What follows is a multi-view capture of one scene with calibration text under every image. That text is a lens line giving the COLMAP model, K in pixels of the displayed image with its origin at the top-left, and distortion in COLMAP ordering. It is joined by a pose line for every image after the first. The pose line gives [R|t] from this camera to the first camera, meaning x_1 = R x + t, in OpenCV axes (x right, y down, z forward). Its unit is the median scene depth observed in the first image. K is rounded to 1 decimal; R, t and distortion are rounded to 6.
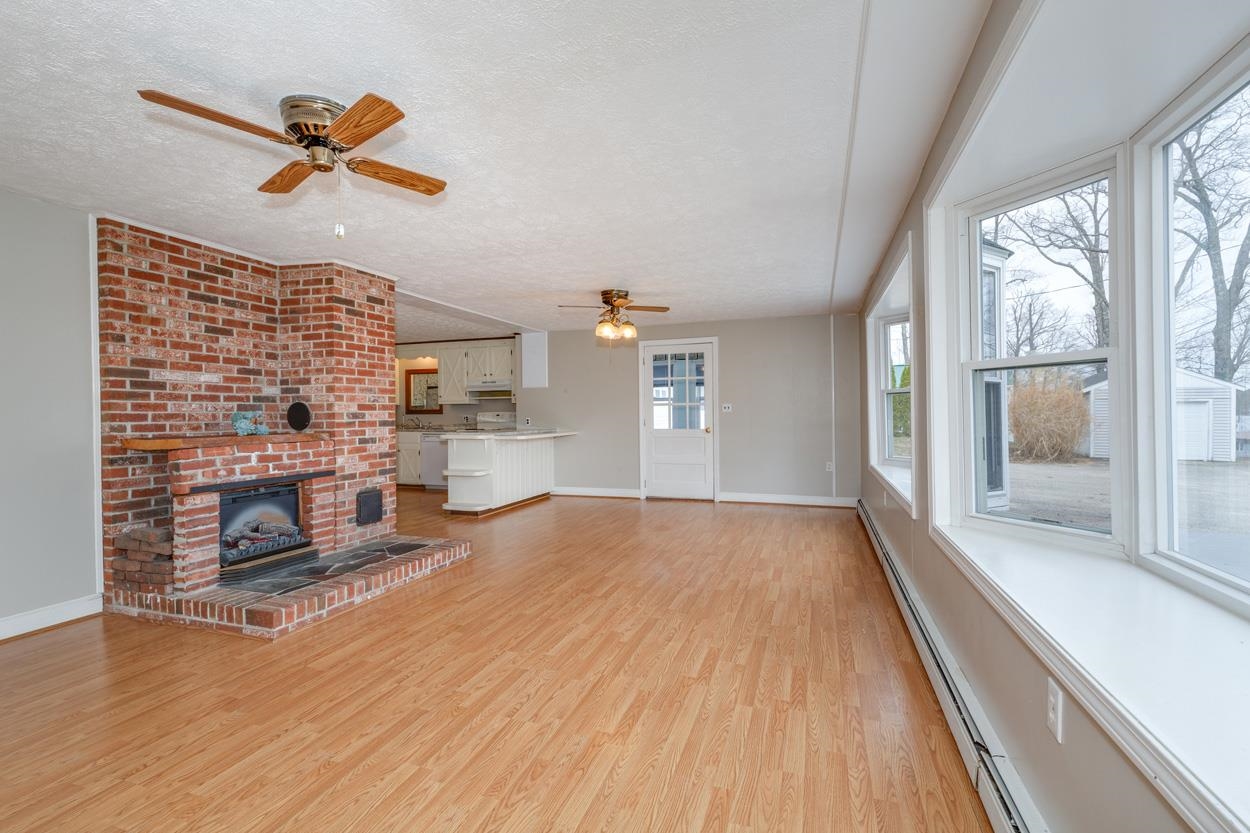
lens RADIAL K [[569.0, 0, 622.1], [0, 569.0, 420.4], [0, 0, 1]] dist [0.012883, -0.002675]
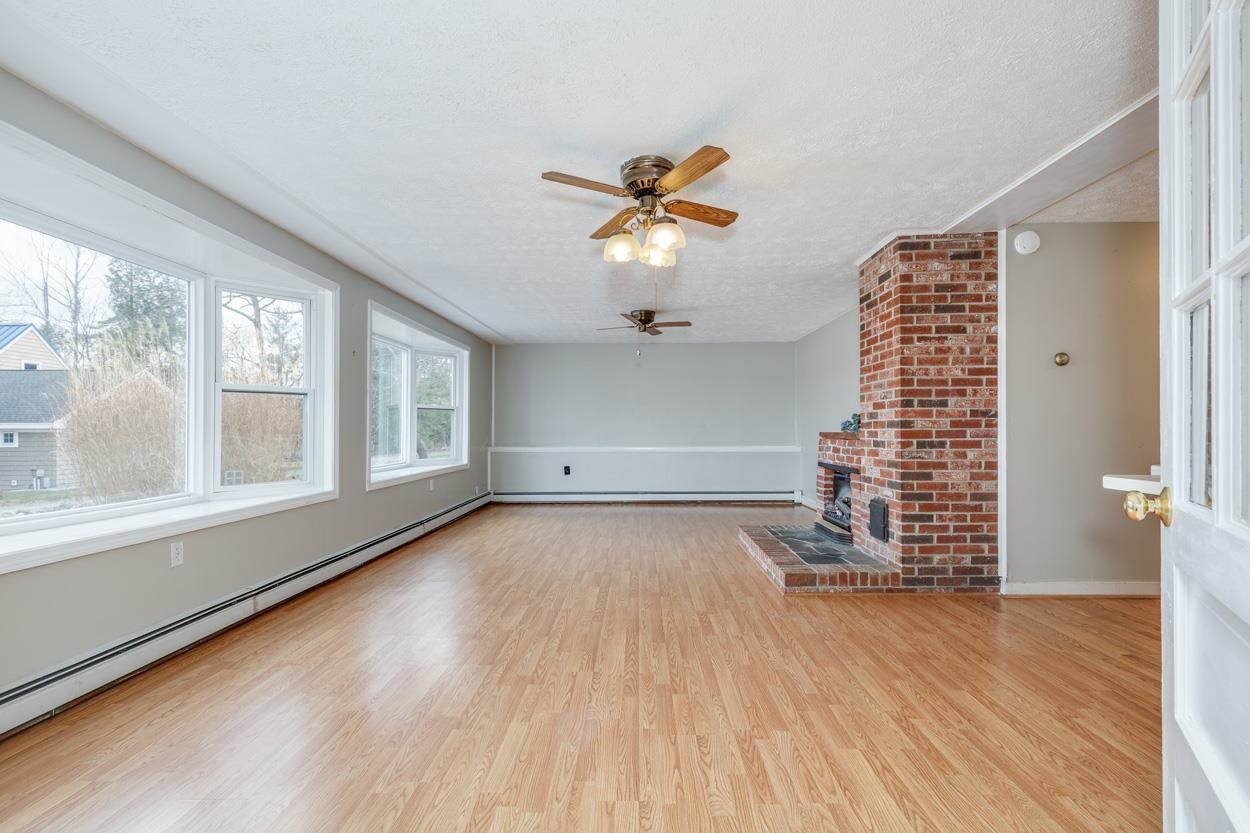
lens RADIAL K [[569.0, 0, 621.6], [0, 569.0, 429.5], [0, 0, 1]] dist [0.012883, -0.002675]
pose [[-0.955987, 0.011799, -0.293171, 0.190688], [0.008591, 0.999888, 0.012228, -0.000439], [0.293283, 0.009171, -0.955982, 1.746689]]
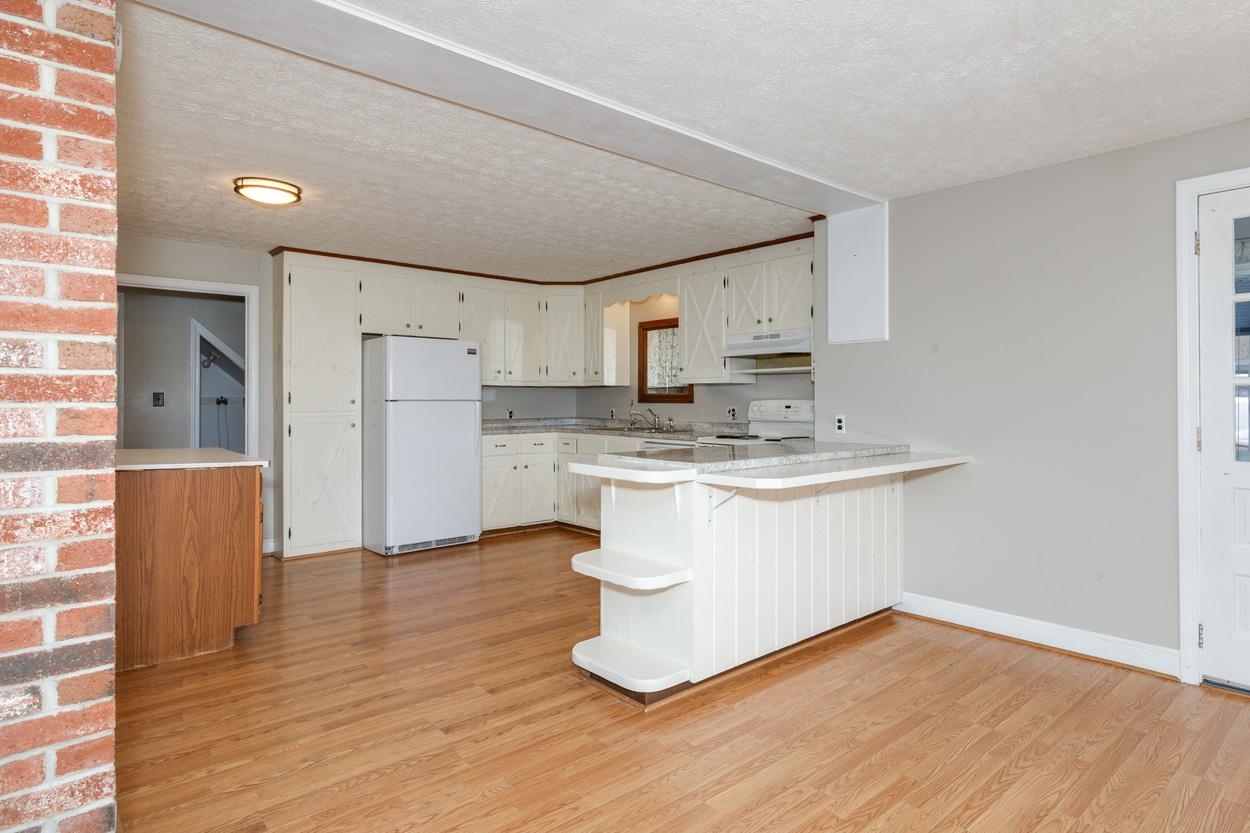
lens RADIAL K [[683.4, 0, 687.7], [0, 683.4, 397.5], [0, 0, 1]] dist [0.005041, -0.001074]
pose [[0.882877, 0.005555, -0.469572, -0.053426], [-0.011875, 0.999874, -0.010498, -0.020243], [0.469455, 0.014844, 0.882832, 0.929134]]
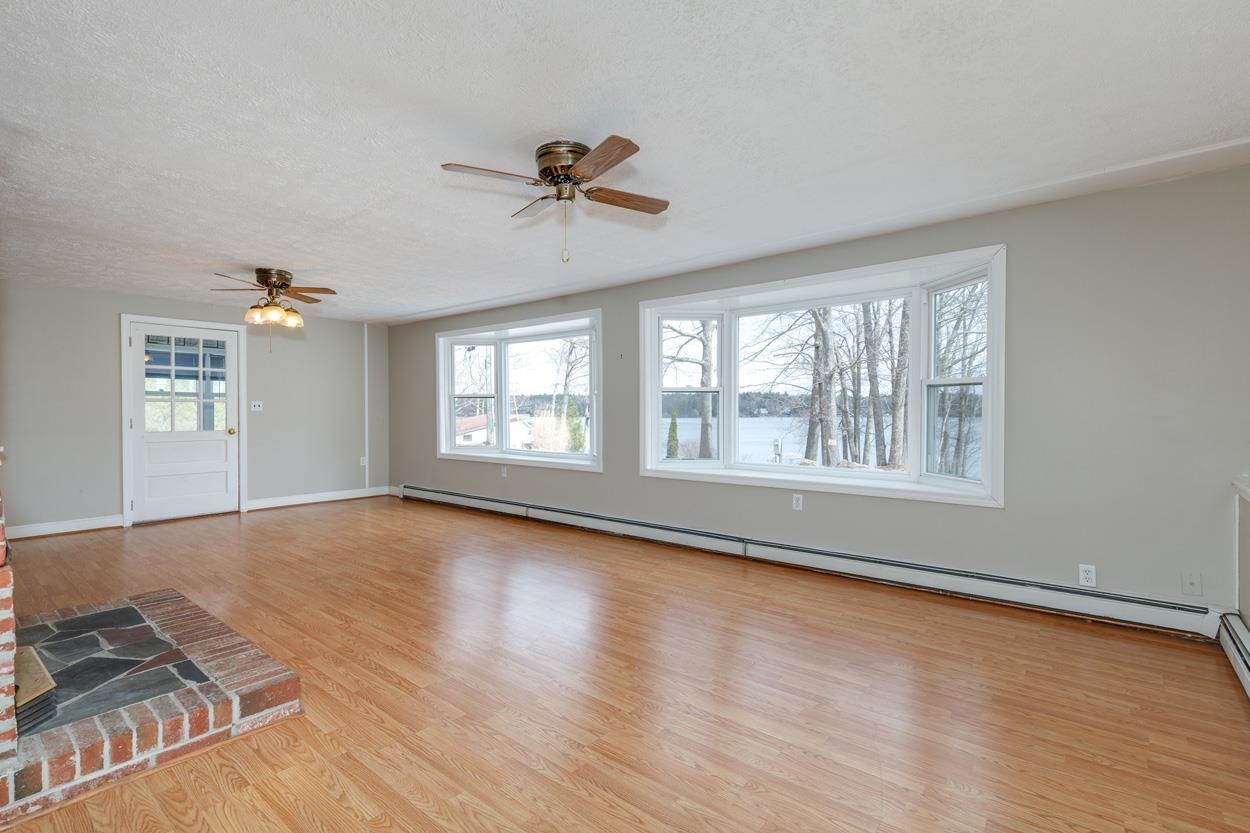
lens RADIAL K [[569.0, 0, 623.6], [0, 569.0, 418.2], [0, 0, 1]] dist [0.012883, -0.002675]
pose [[0.346780, -0.002785, 0.937942, -0.762685], [0.010862, 0.999940, -0.001047, 0.007273], [-0.937883, 0.010550, 0.346790, 0.233010]]
